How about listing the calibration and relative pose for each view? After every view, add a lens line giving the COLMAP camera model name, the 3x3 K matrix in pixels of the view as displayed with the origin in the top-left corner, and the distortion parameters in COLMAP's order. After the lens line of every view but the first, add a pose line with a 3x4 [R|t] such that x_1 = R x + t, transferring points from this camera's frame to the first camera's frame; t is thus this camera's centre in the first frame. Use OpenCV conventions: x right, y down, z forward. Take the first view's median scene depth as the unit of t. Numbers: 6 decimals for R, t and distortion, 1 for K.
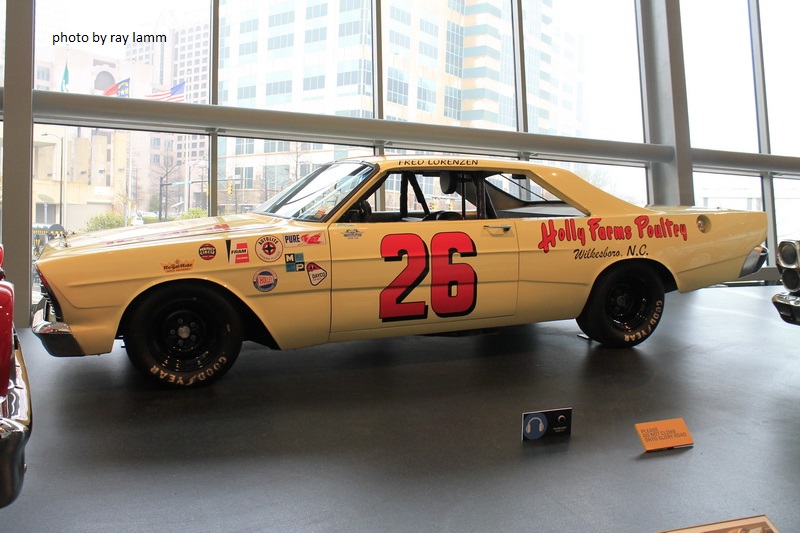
lens RADIAL K [[715.0, 0, 404.0], [0, 715.0, 265.7], [0, 0, 1]] dist [-0.095377, 0.022764]
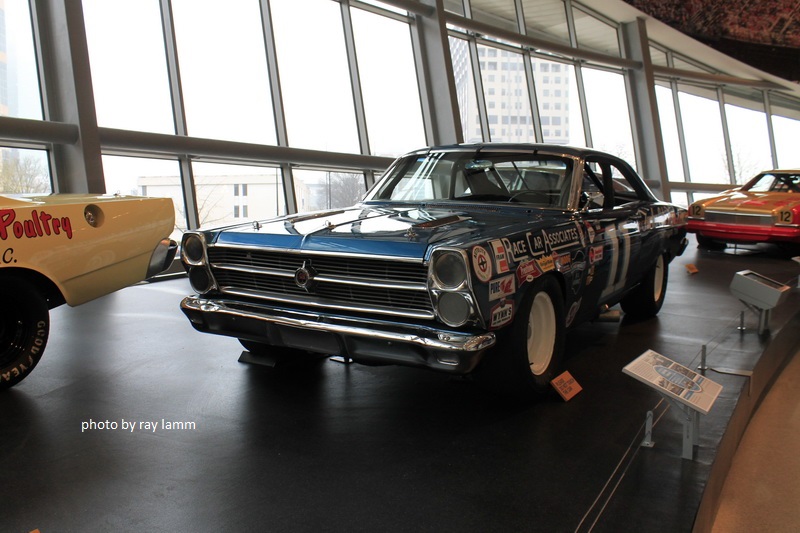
lens RADIAL K [[715.0, 0, 404.0], [0, 715.0, 265.7], [0, 0, 1]] dist [-0.095377, 0.022764]
pose [[0.730166, -0.085324, 0.677921, 0.139535], [0.074239, 0.996205, 0.045424, -0.013370], [-0.679225, 0.017161, 0.733730, 0.185546]]
